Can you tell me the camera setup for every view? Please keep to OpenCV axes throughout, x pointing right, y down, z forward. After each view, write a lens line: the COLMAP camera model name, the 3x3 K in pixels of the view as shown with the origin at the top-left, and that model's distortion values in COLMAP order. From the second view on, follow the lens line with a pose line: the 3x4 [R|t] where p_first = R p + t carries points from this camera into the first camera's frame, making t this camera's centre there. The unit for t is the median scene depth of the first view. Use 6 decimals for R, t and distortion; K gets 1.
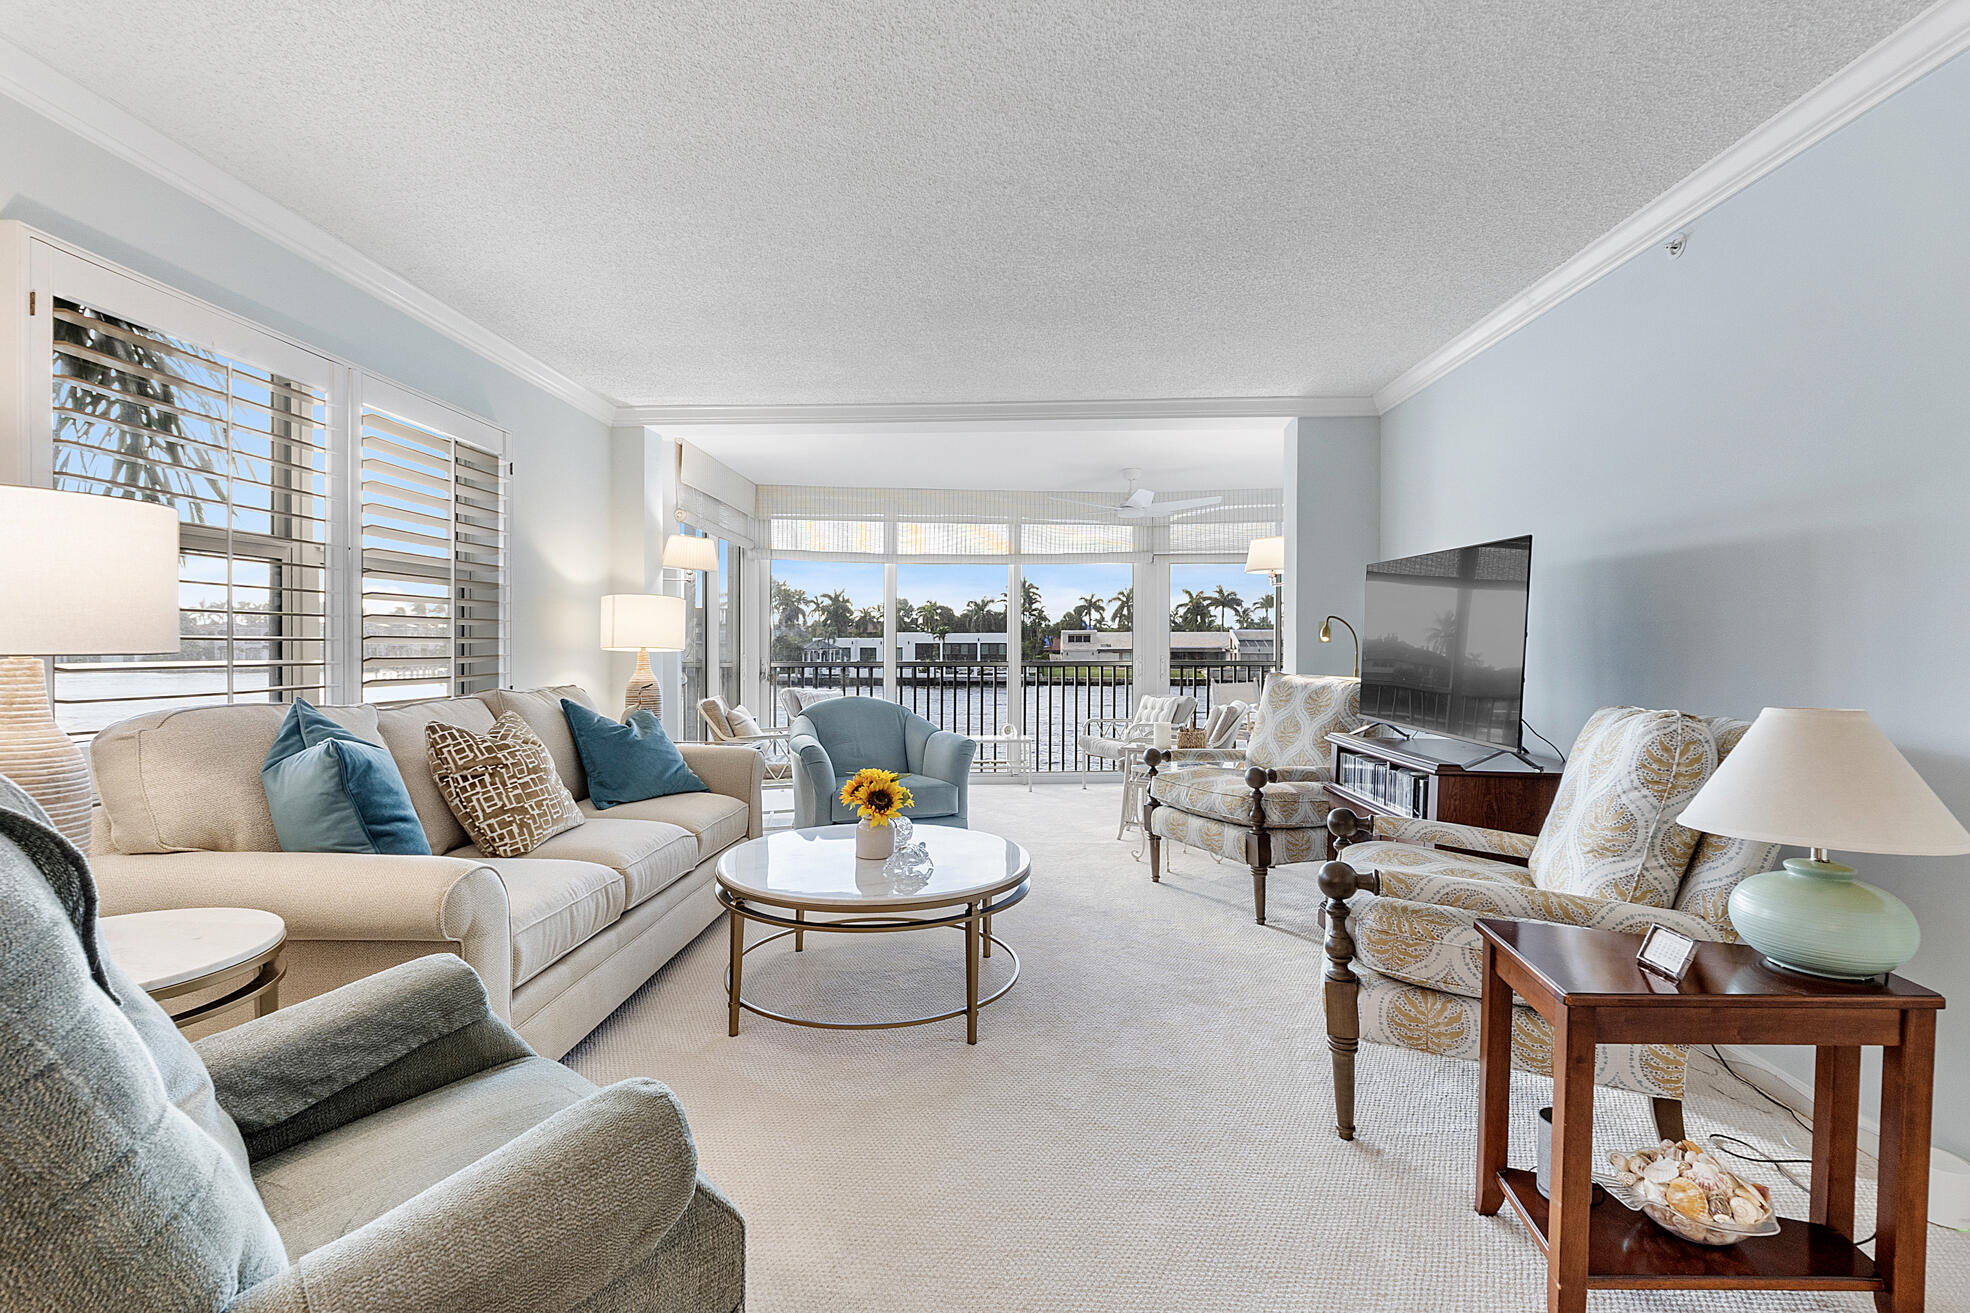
lens RADIAL K [[870.9, 0, 983.6], [0, 870.9, 655.8], [0, 0, 1]] dist [-0.006248, -0.001200]
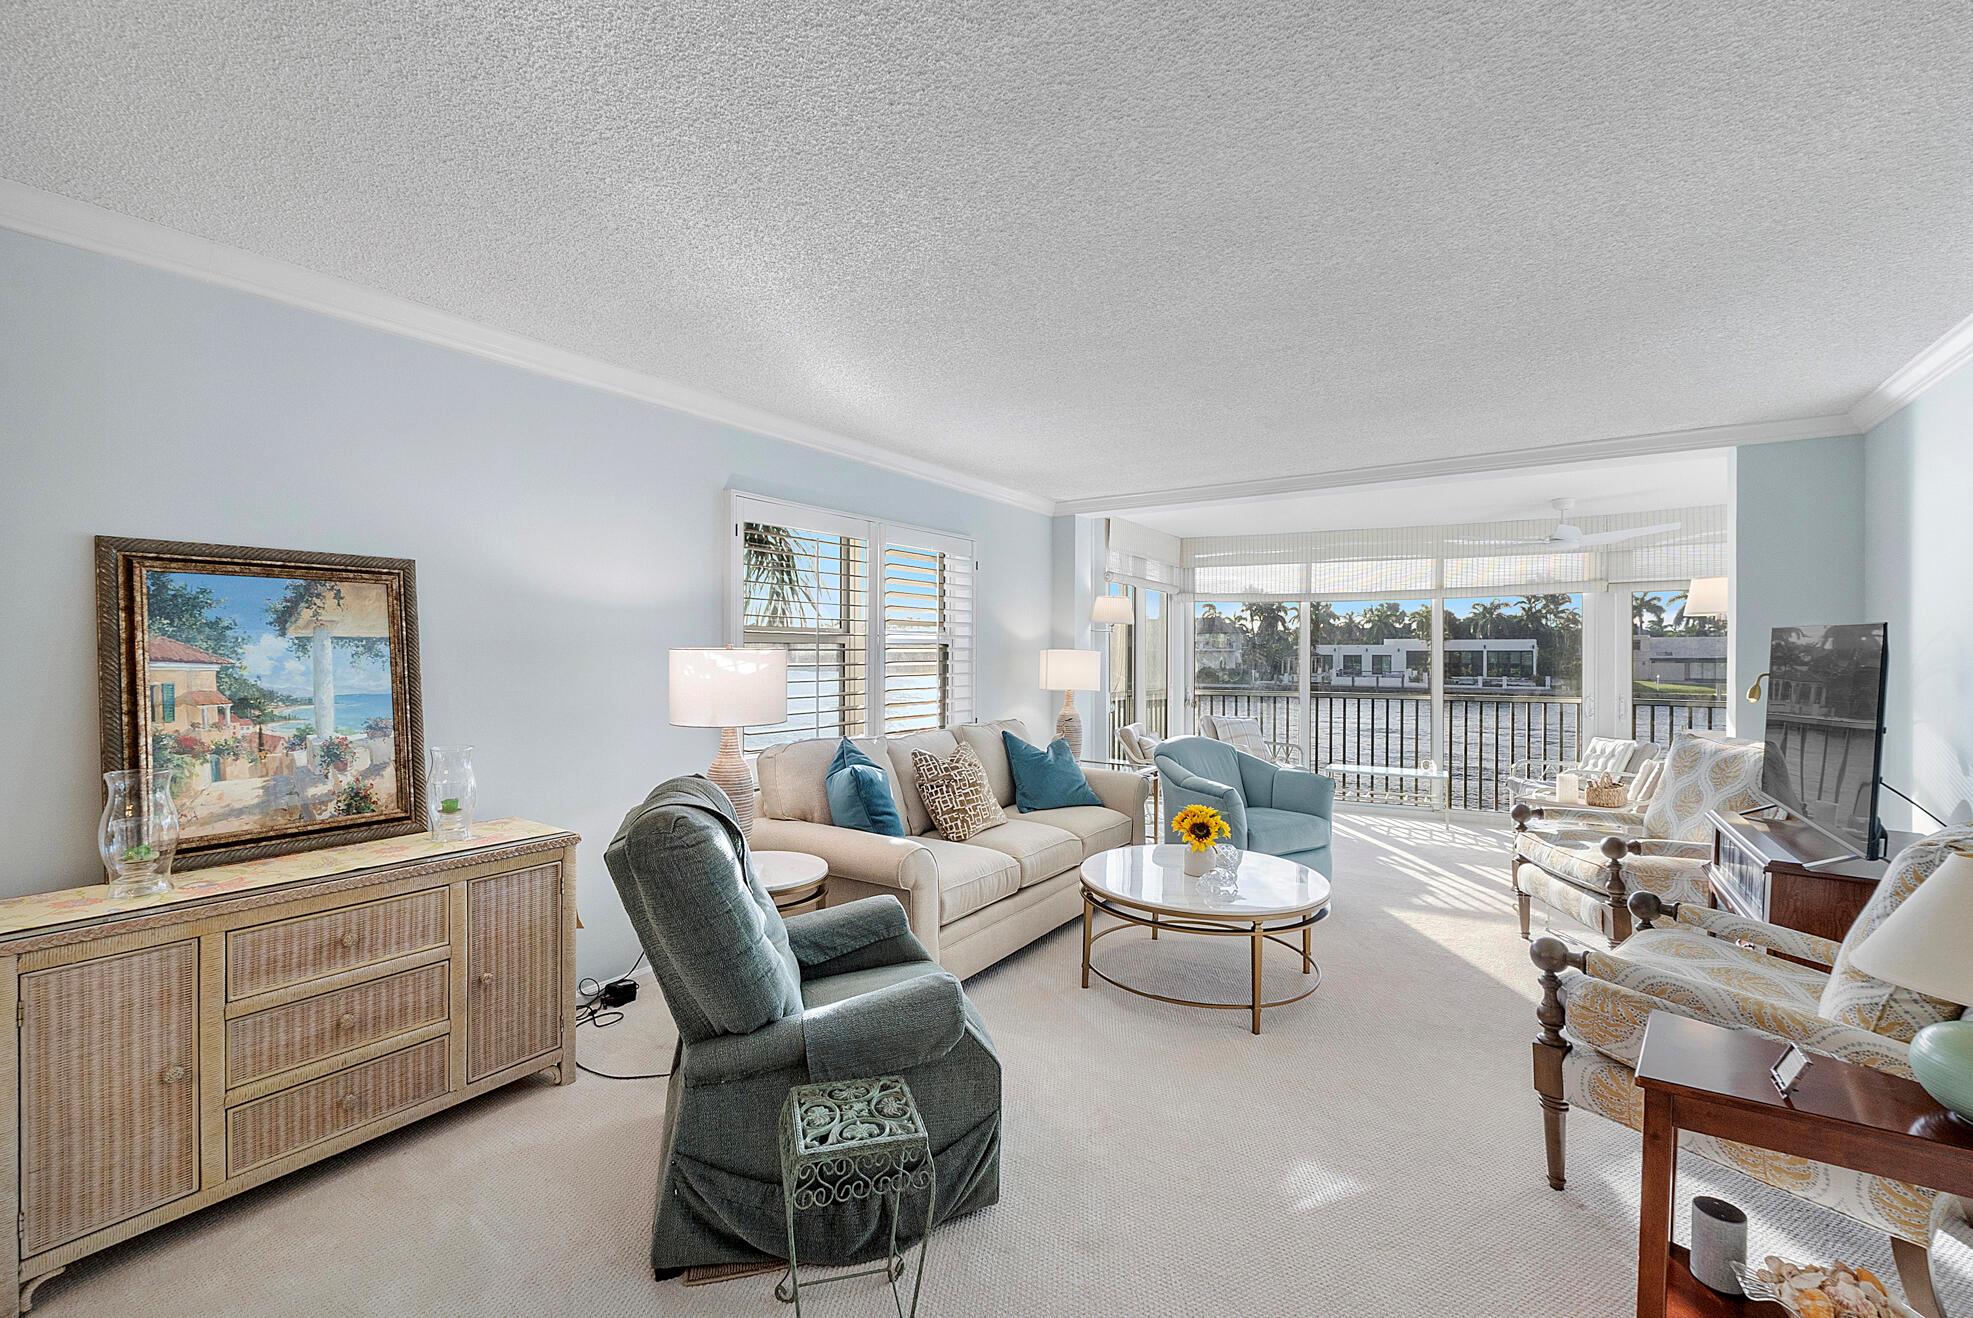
lens RADIAL K [[834.7, 0, 985.0], [0, 834.7, 654.2], [0, 0, 1]] dist [-0.006022, 0.000089]
pose [[0.851451, 0.003266, -0.524425, 0.181201], [-0.007507, 0.999954, -0.005960, -0.060348], [0.524381, 0.009011, 0.851436, -0.153599]]
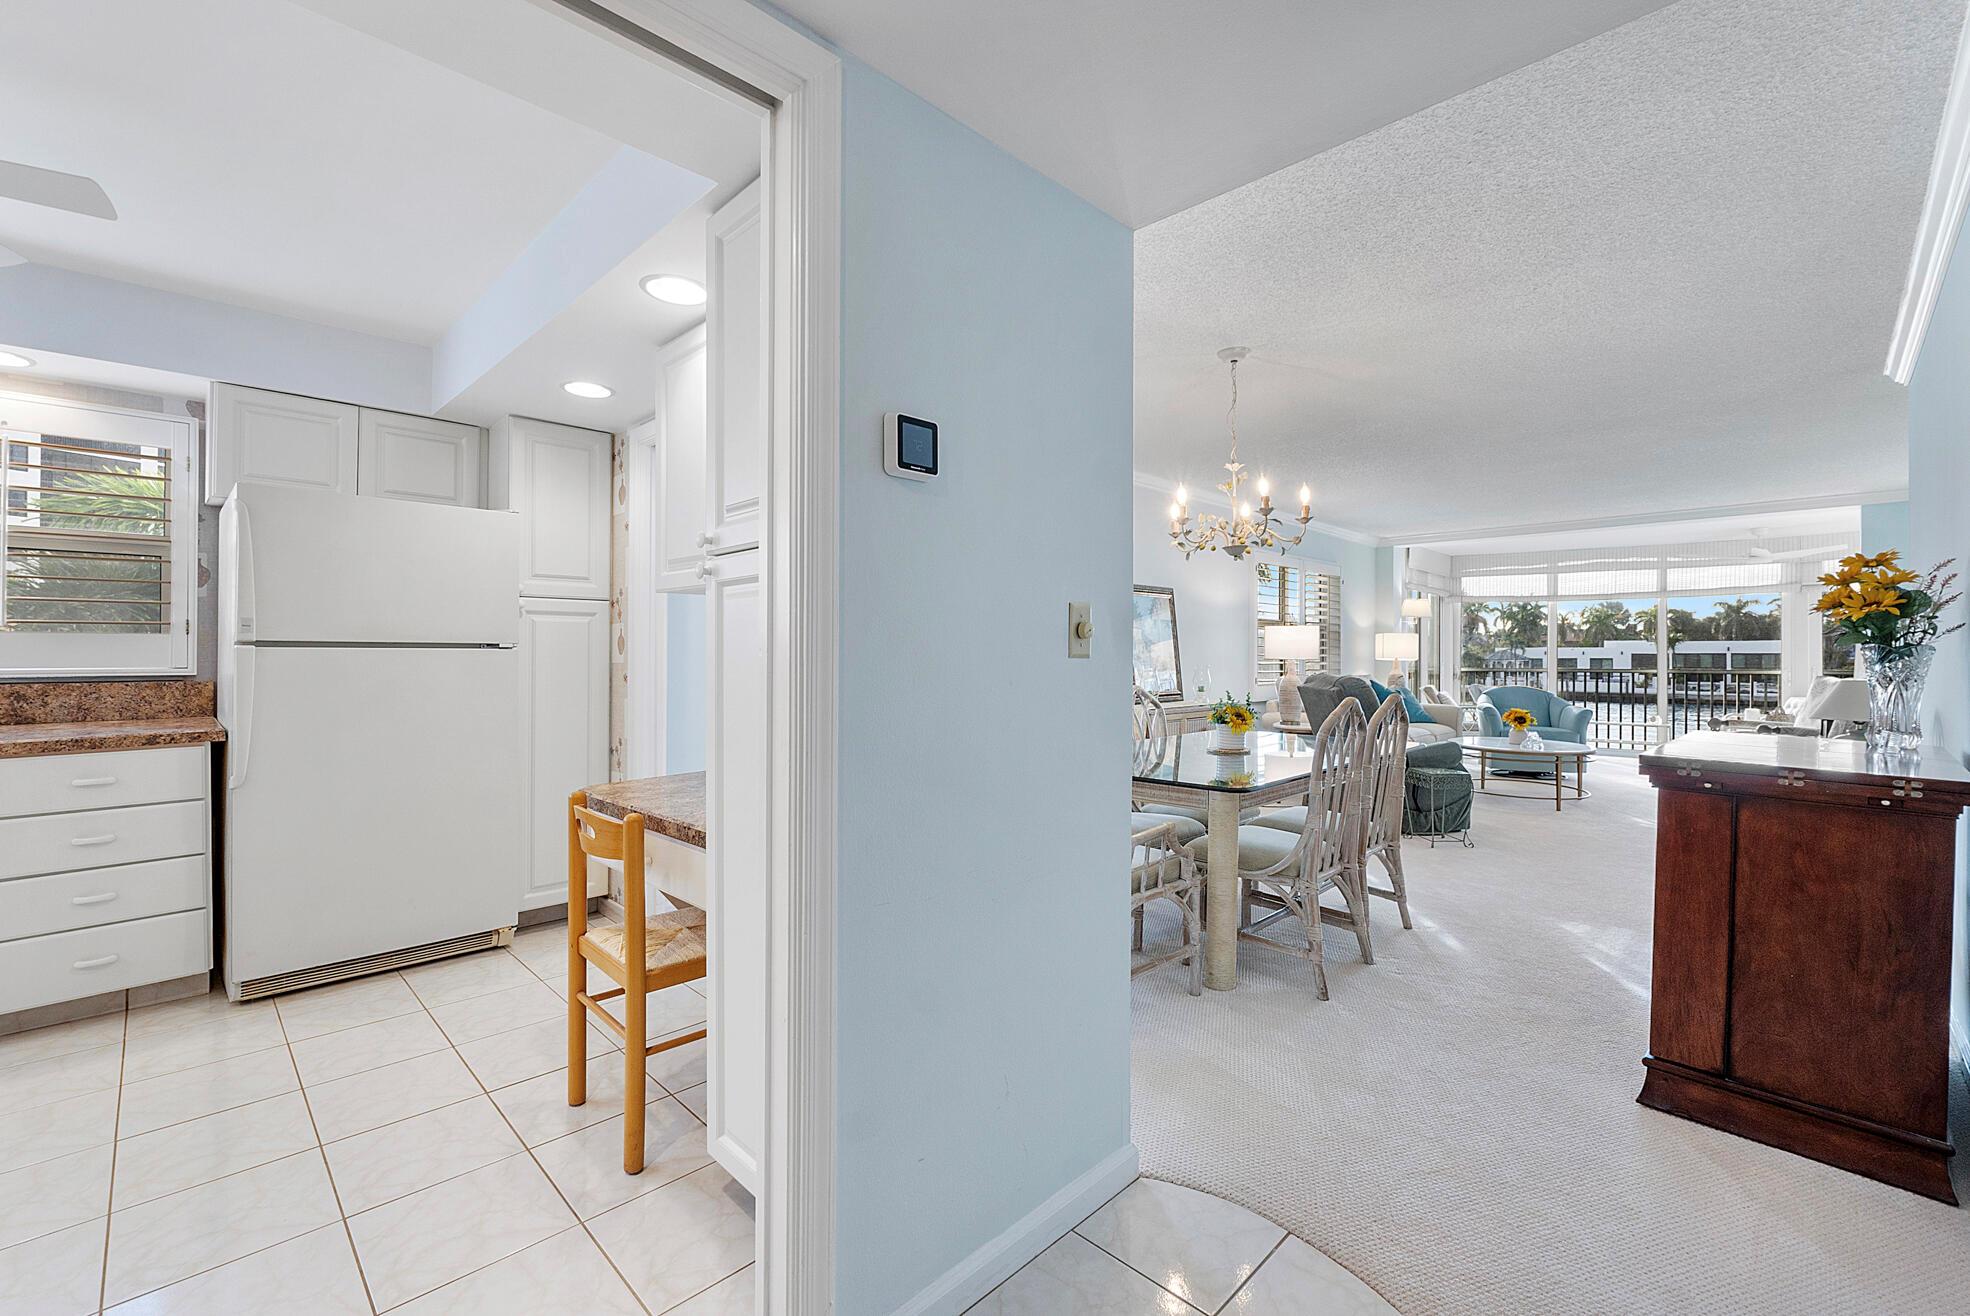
lens RADIAL K [[833.4, 0, 985.5], [0, 833.4, 653.3], [0, 0, 1]] dist [-0.006022, 0.000089]
pose [[0.735479, 0.000228, -0.677547, 0.260956], [-0.010001, 0.999895, -0.010519, 0.010534], [0.677473, 0.014513, 0.735404, -1.269413]]
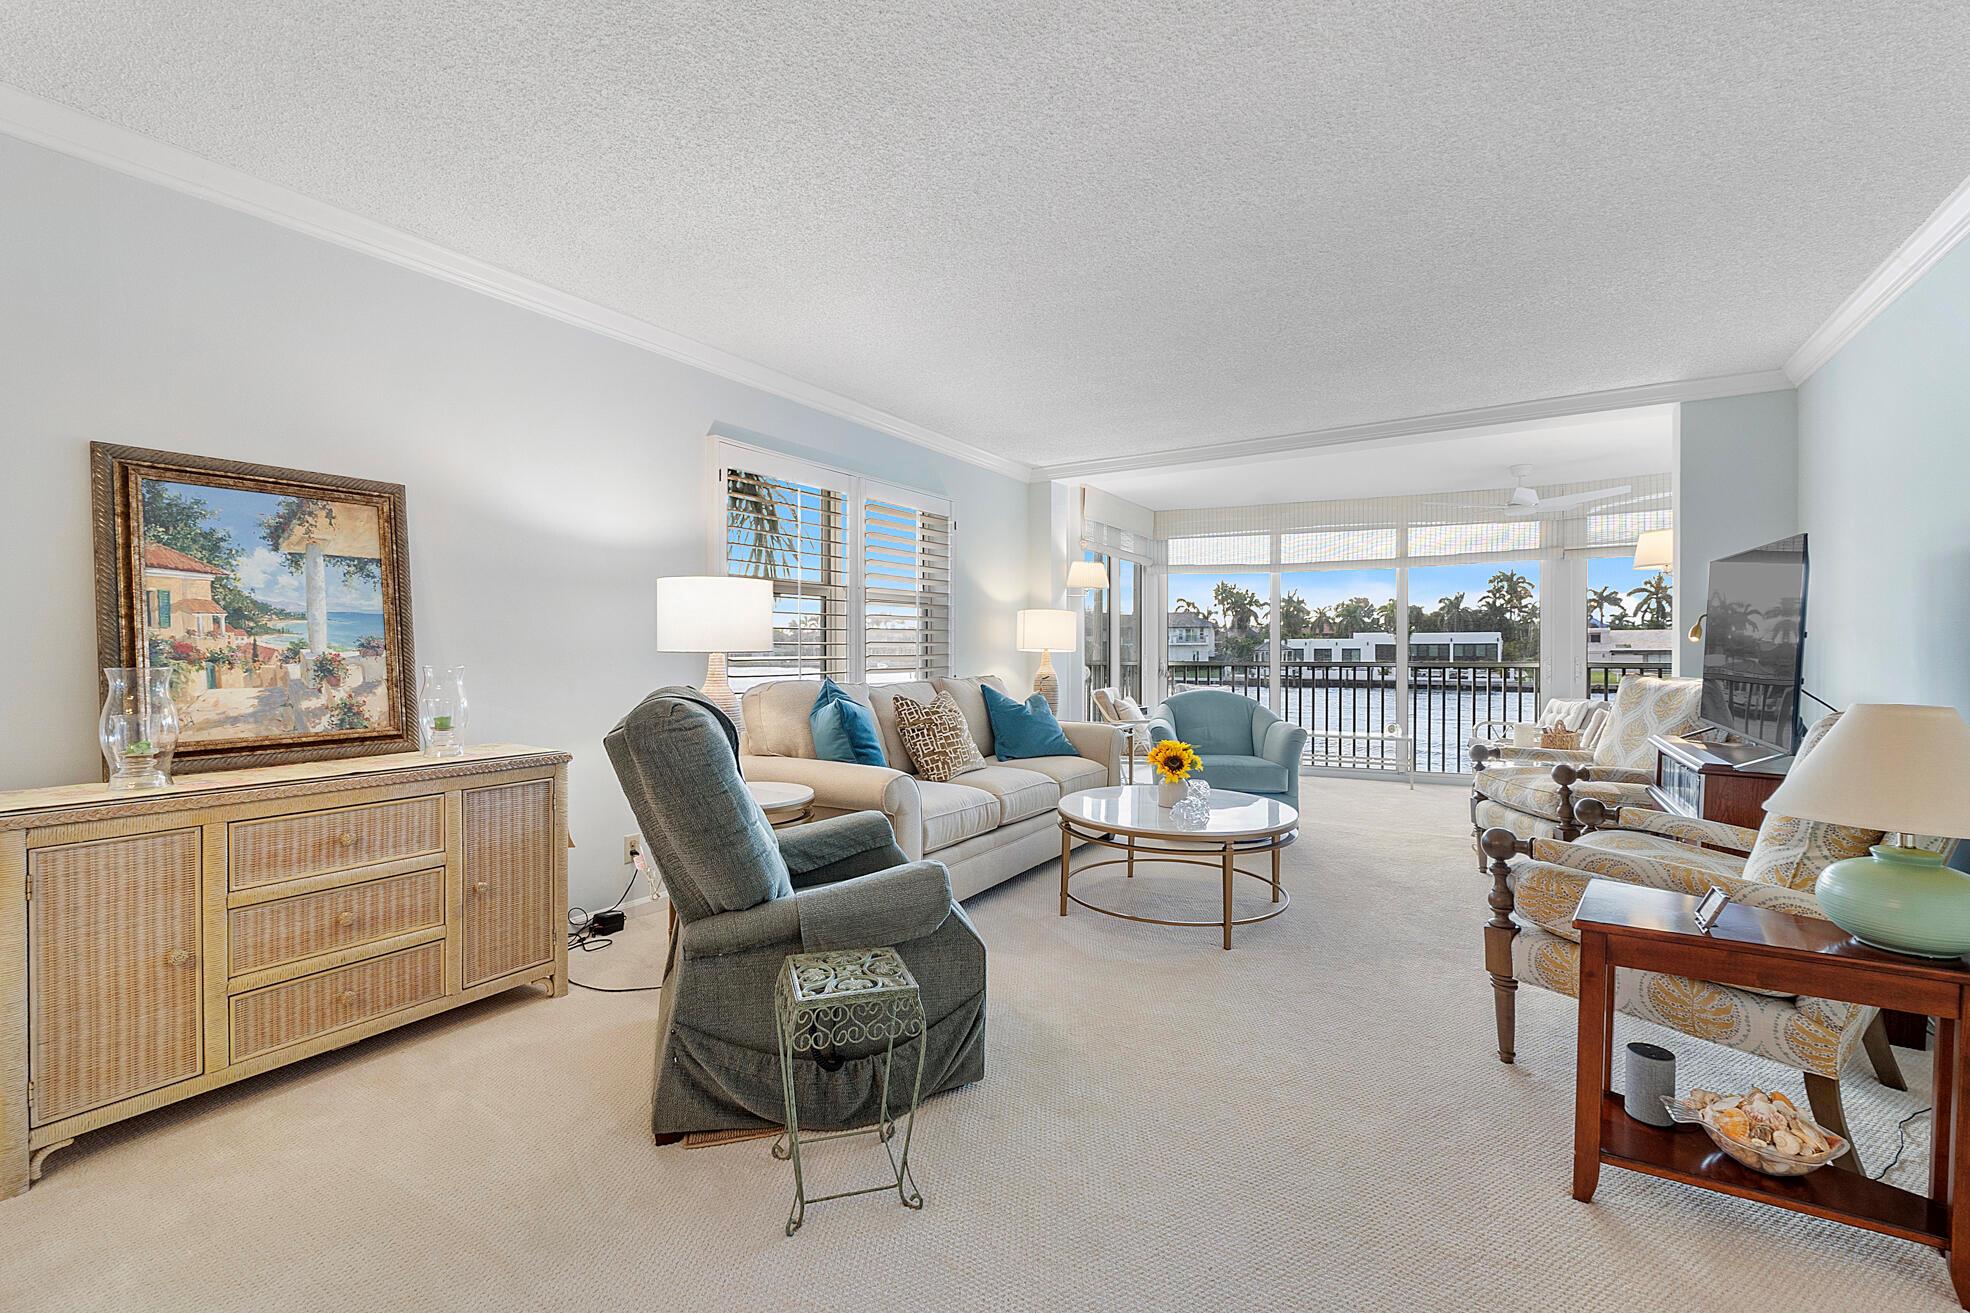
lens RADIAL K [[834.2, 0, 985.4], [0, 834.2, 652.8], [0, 0, 1]] dist [-0.005350, -0.000556]
pose [[0.867050, 0.001861, -0.498218, 0.189051], [-0.004221, 0.999985, -0.003611, 0.001990], [0.498203, 0.005234, 0.867044, -0.177155]]
